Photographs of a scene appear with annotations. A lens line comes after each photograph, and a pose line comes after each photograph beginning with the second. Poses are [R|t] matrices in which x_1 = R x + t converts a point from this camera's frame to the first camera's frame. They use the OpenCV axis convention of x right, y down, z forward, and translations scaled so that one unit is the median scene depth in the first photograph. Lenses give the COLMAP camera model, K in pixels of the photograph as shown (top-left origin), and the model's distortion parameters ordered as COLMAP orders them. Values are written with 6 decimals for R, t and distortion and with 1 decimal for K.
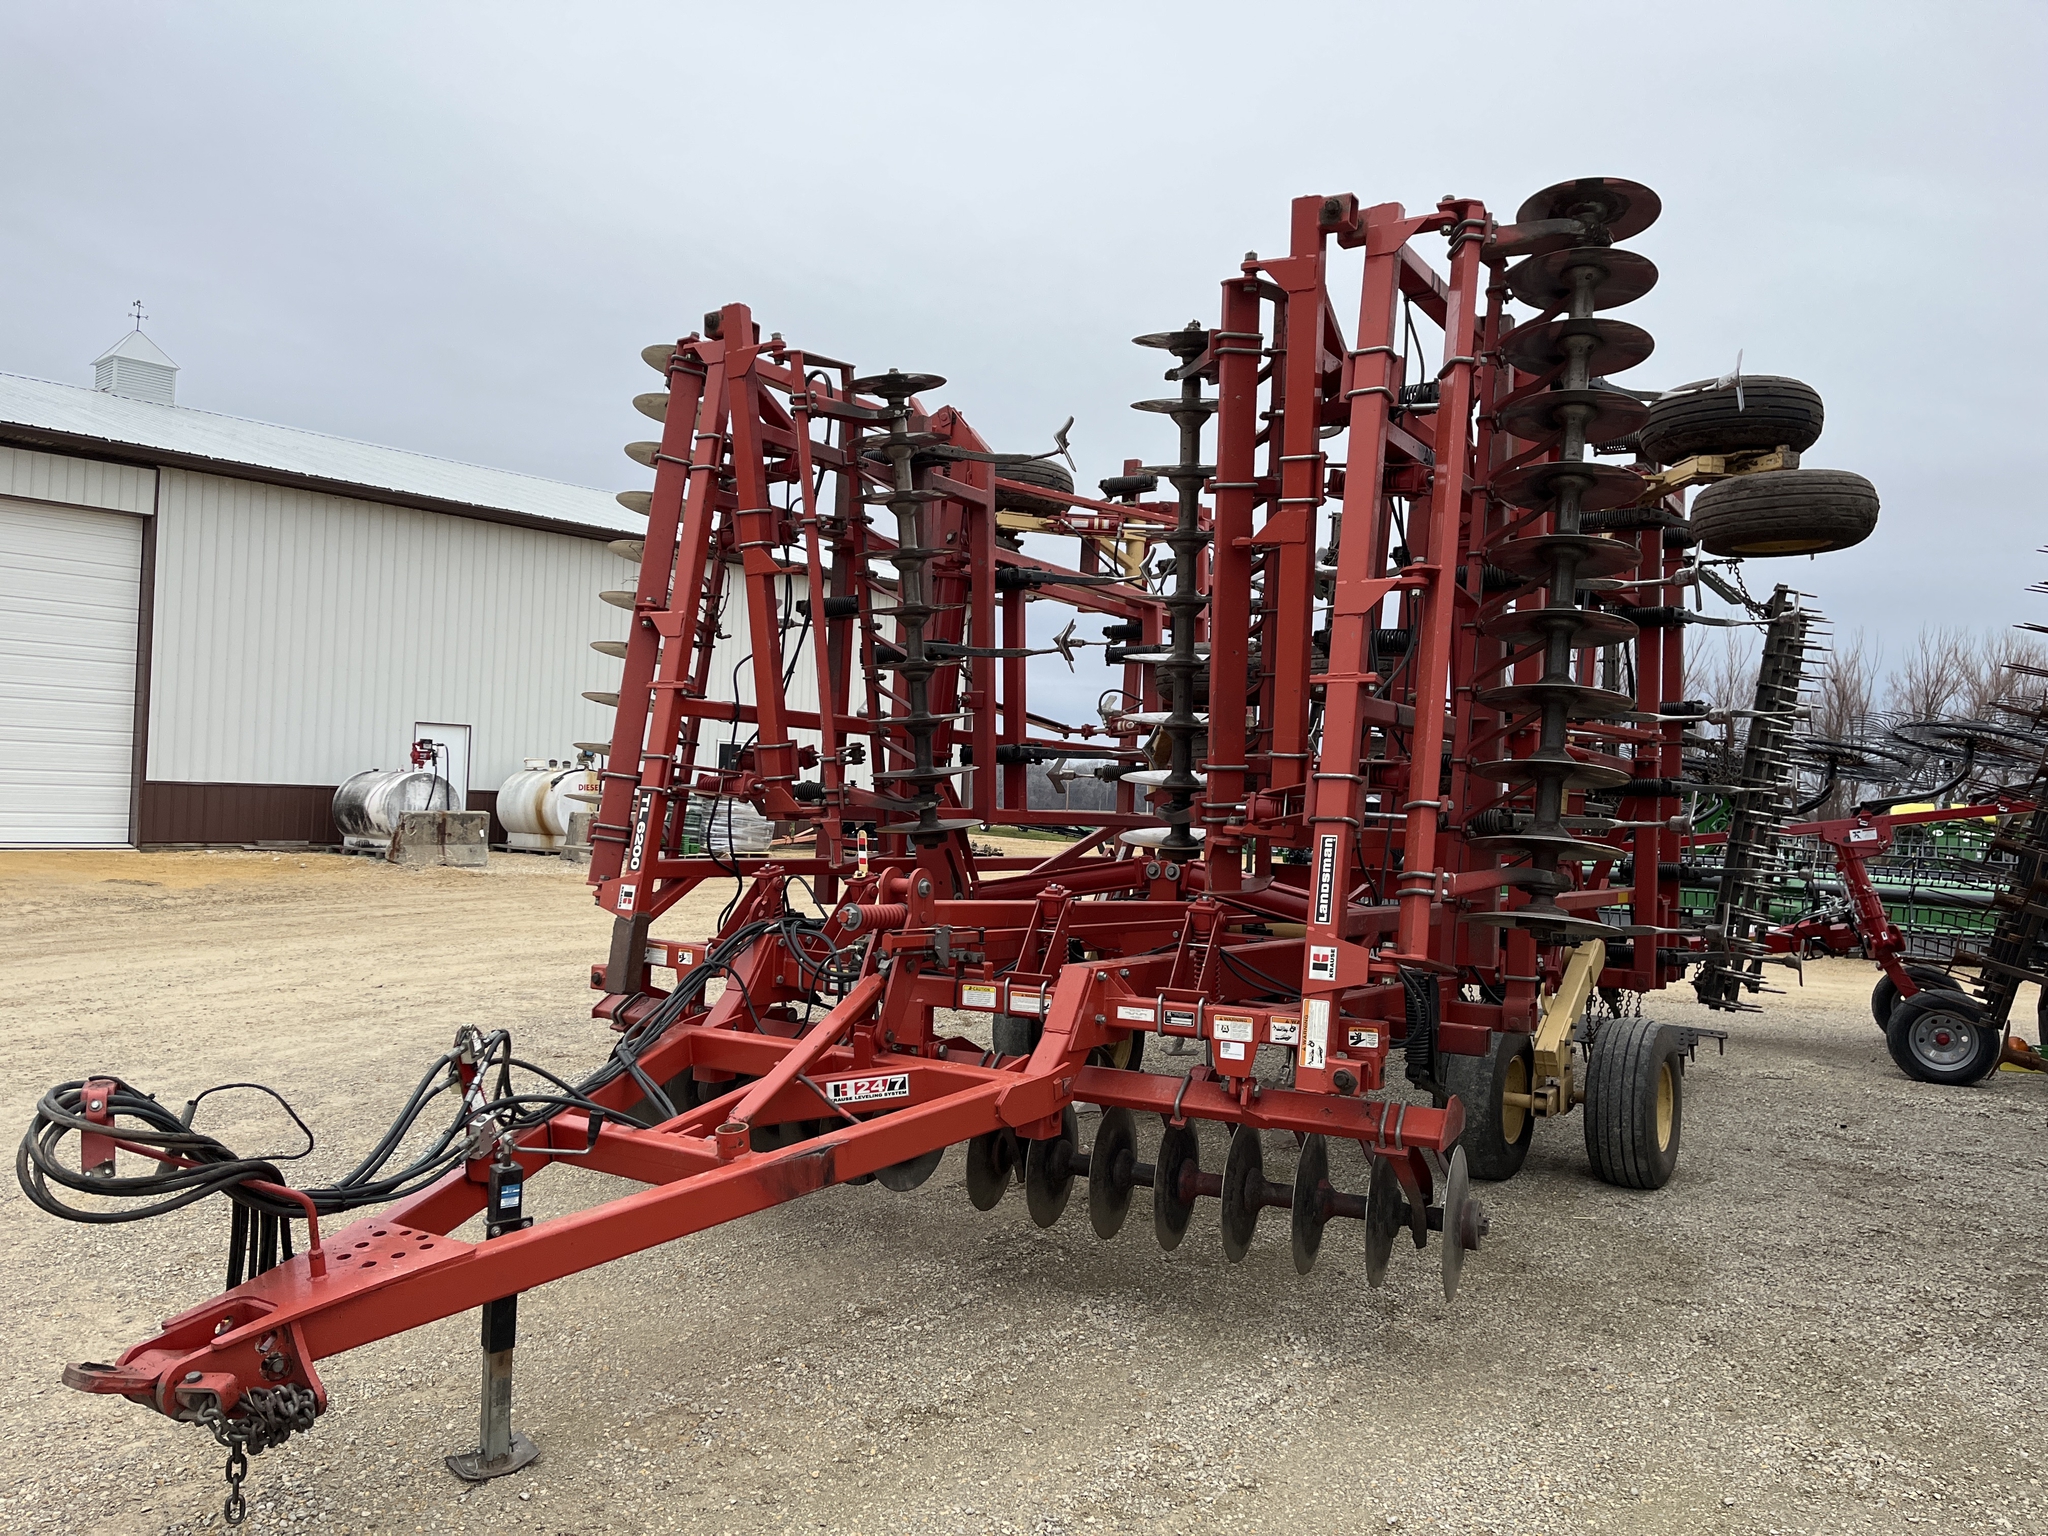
lens RADIAL K [[1541.2, 0, 1021.7], [0, 1541.2, 780.1], [0, 0, 1]] dist [0.030769, -0.000298]
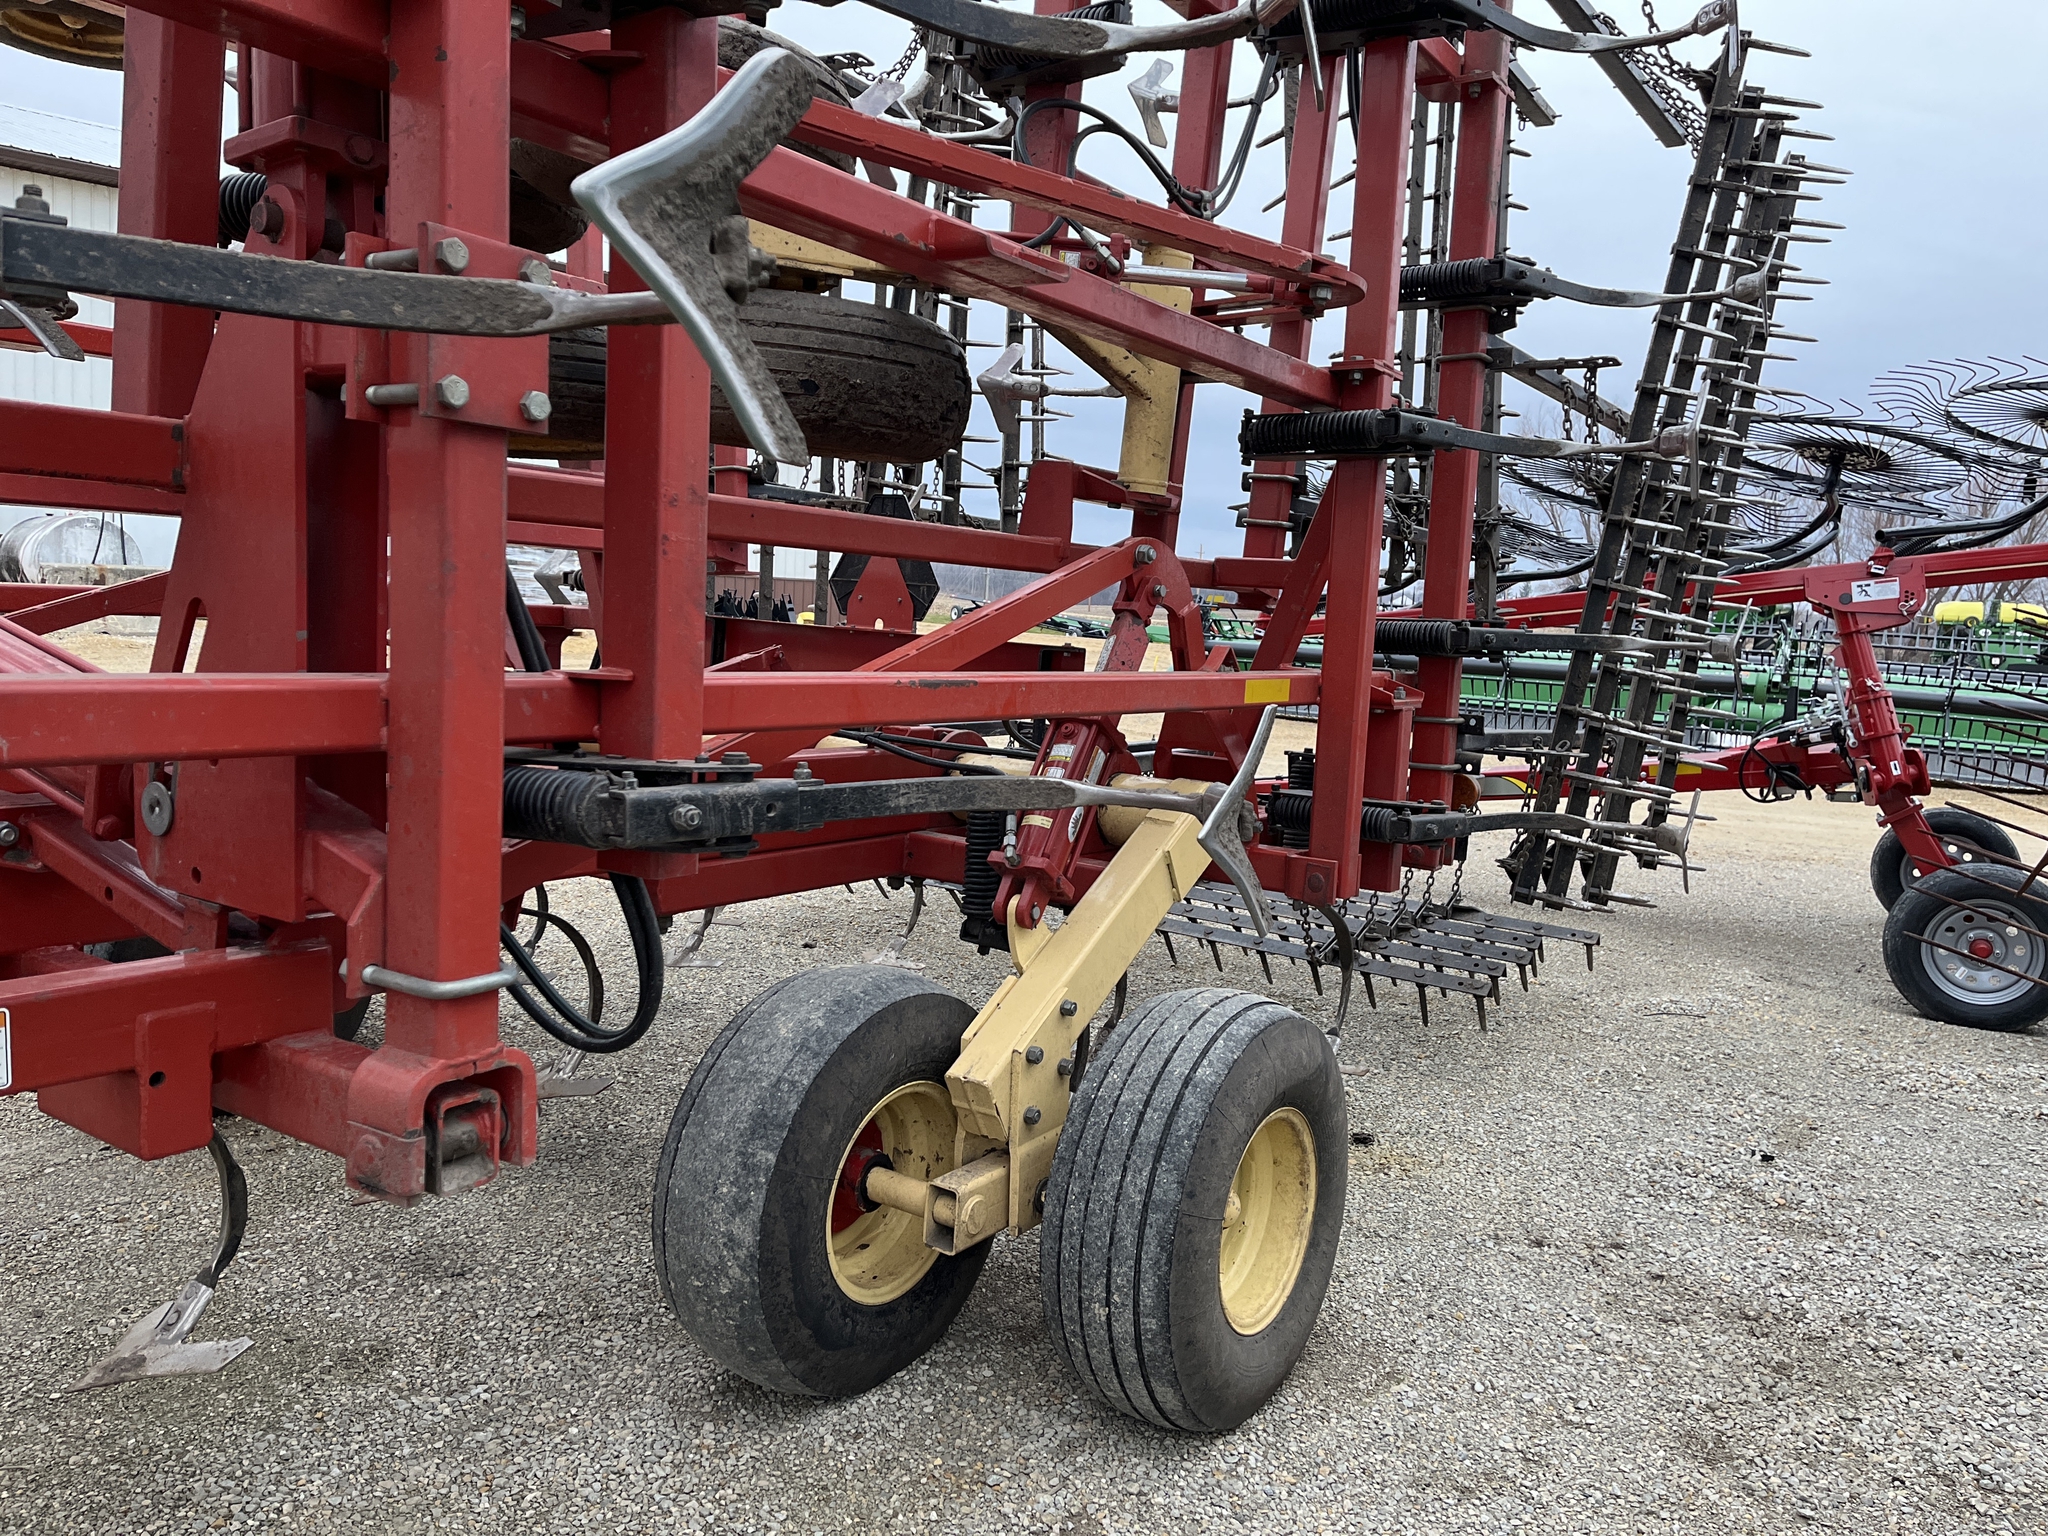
lens RADIAL K [[1541.2, 0, 1021.7], [0, 1541.2, 780.1], [0, 0, 1]] dist [0.030769, -0.000298]
pose [[0.999706, 0.017759, -0.016507, 0.247058], [-0.015399, 0.990930, 0.133494, 0.033735], [0.018728, -0.133200, 0.990912, 0.434288]]
